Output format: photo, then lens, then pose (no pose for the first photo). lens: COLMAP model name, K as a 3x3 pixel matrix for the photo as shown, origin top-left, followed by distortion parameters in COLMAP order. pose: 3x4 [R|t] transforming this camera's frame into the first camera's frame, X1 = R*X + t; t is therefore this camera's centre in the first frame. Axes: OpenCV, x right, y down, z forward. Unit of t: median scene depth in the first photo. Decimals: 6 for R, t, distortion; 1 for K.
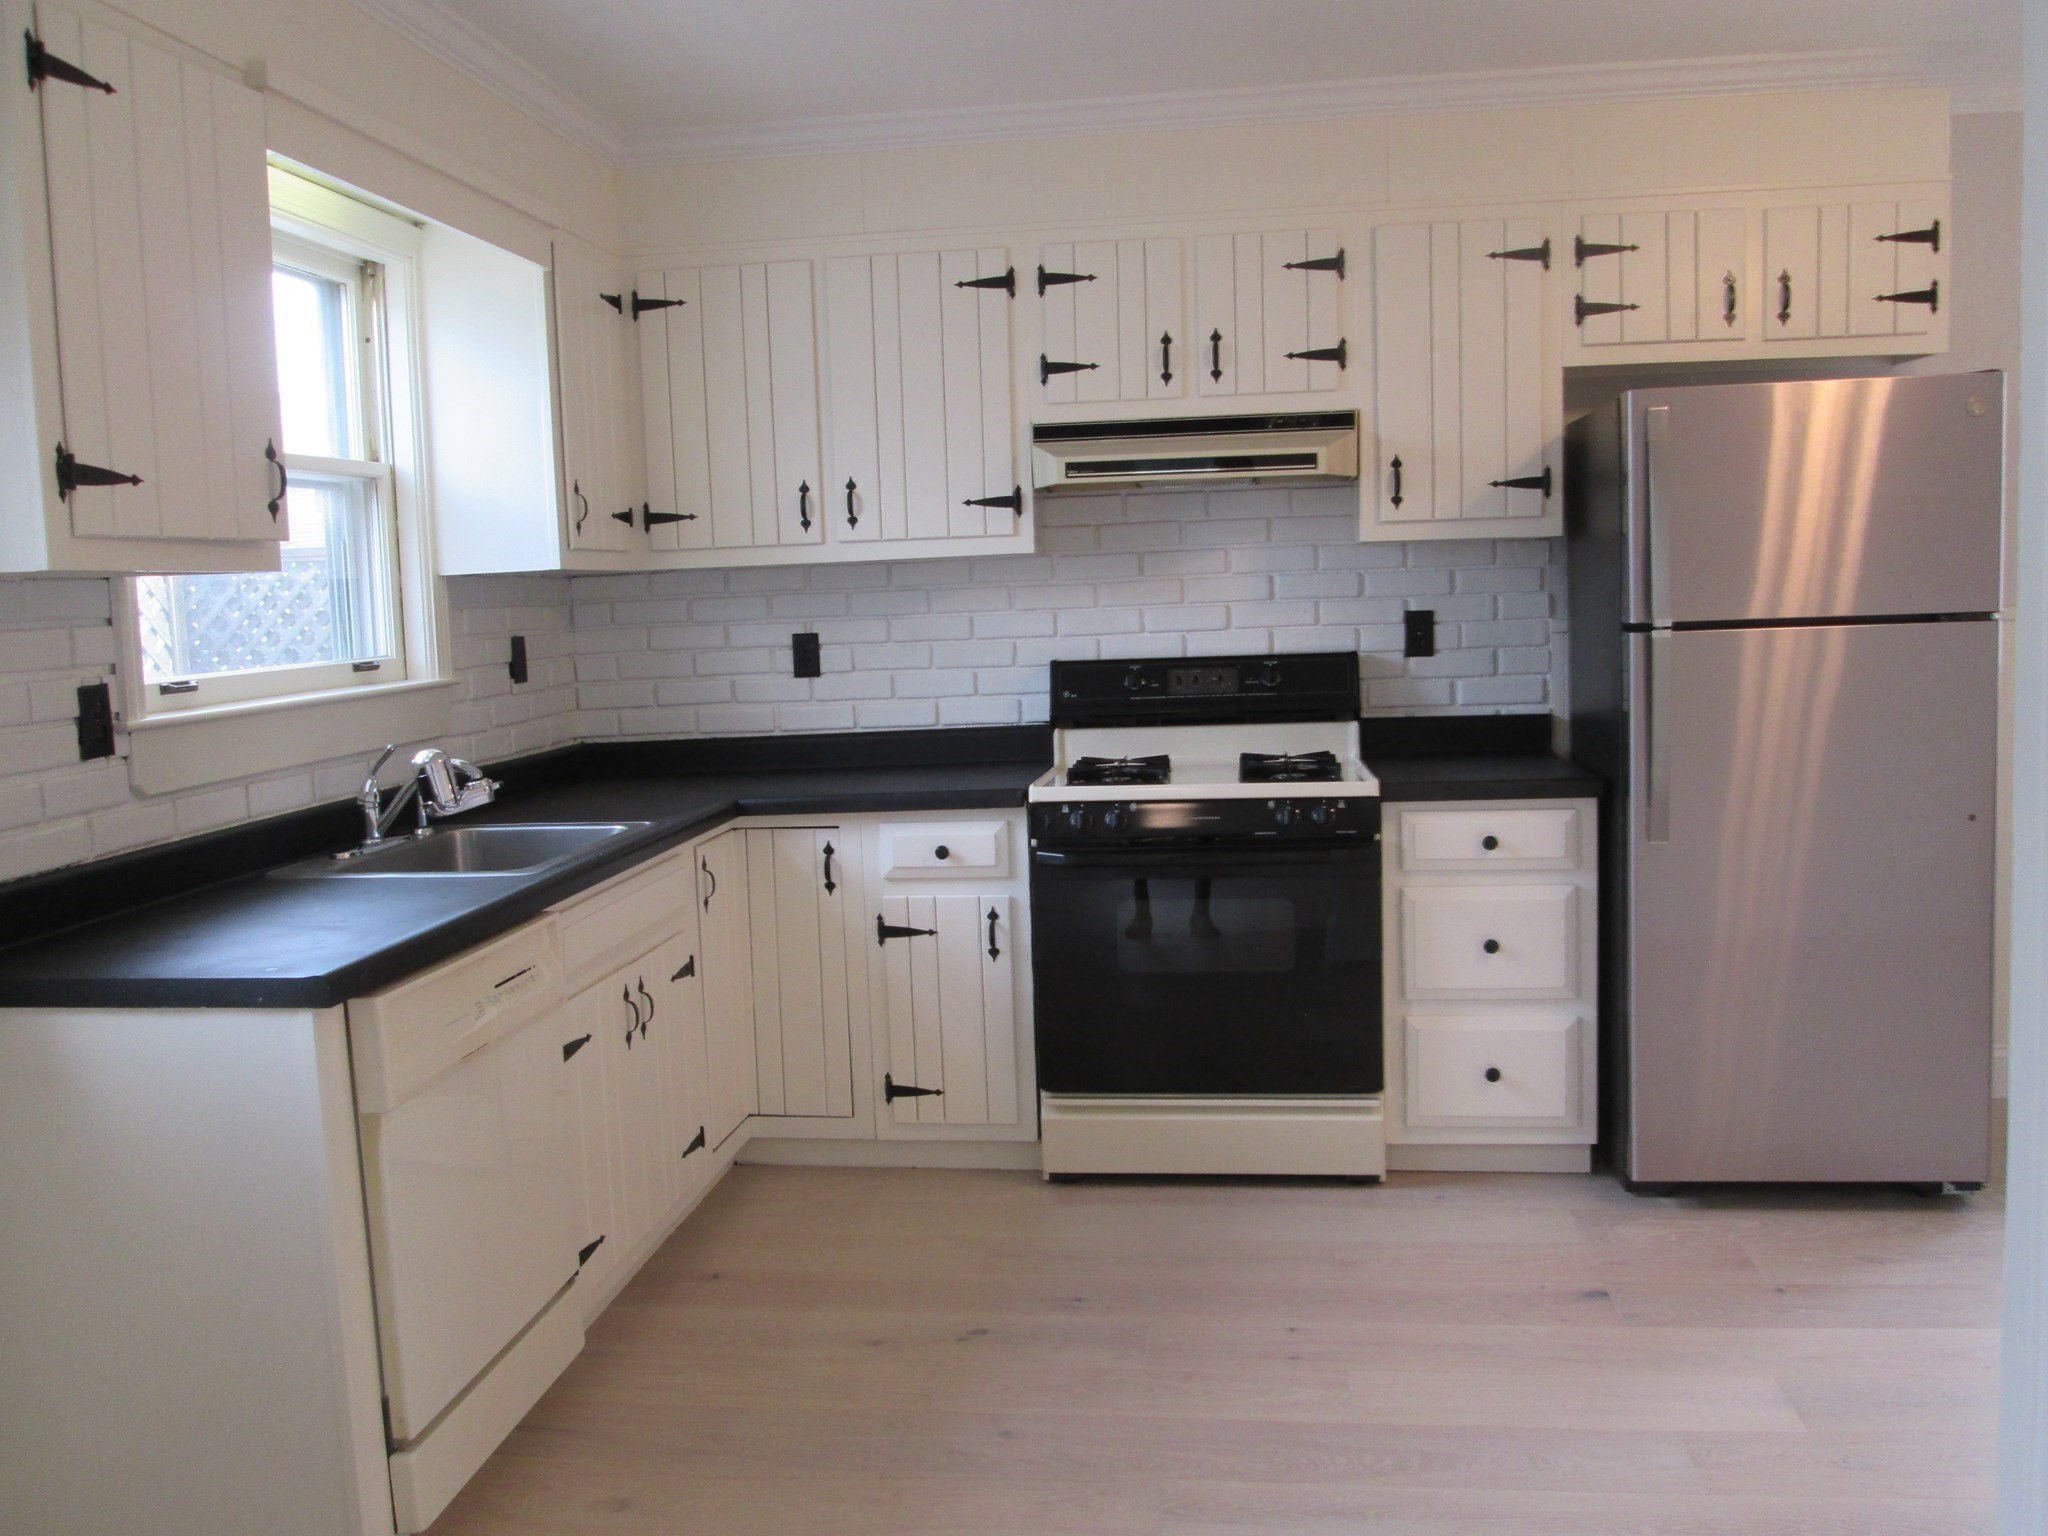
lens RADIAL K [[1696.8, 0, 1024.0], [0, 1696.8, 768.0], [0, 0, 1]] dist [-0.054626, -0.000972]
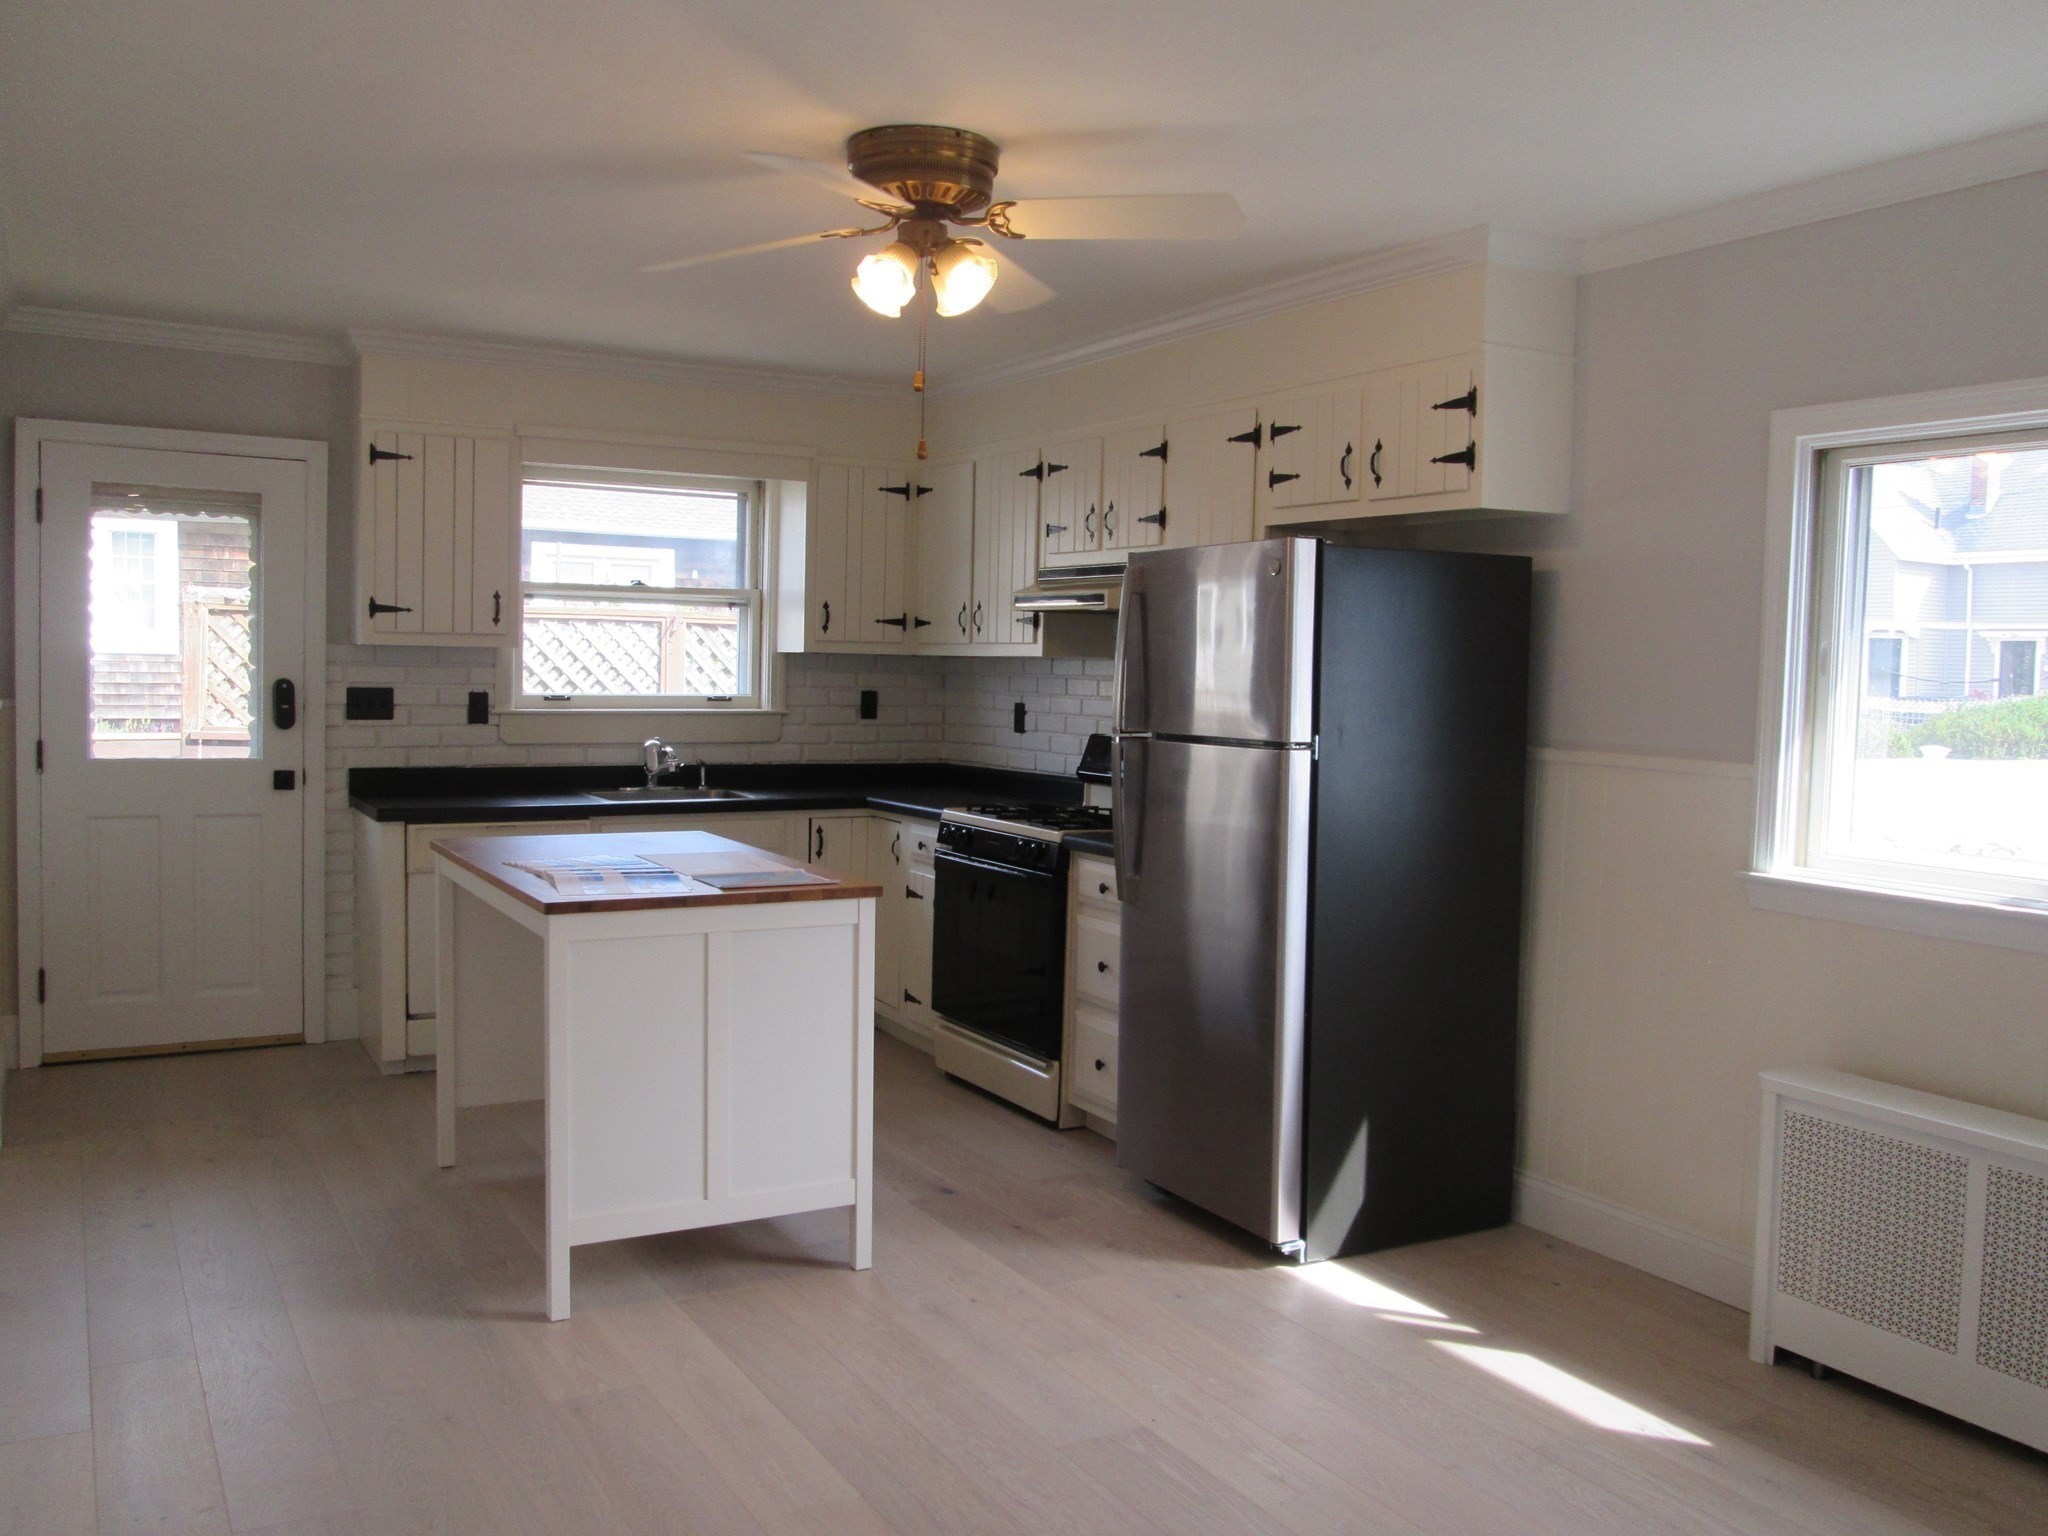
lens RADIAL K [[1696.8, 0, 1024.0], [0, 1696.8, 768.0], [0, 0, 1]] dist [-0.054626, -0.000972]
pose [[0.611184, 0.100236, -0.785116, 1.227608], [-0.129617, 0.991232, 0.025648, -0.072676], [0.780803, 0.086088, 0.618817, 0.110509]]
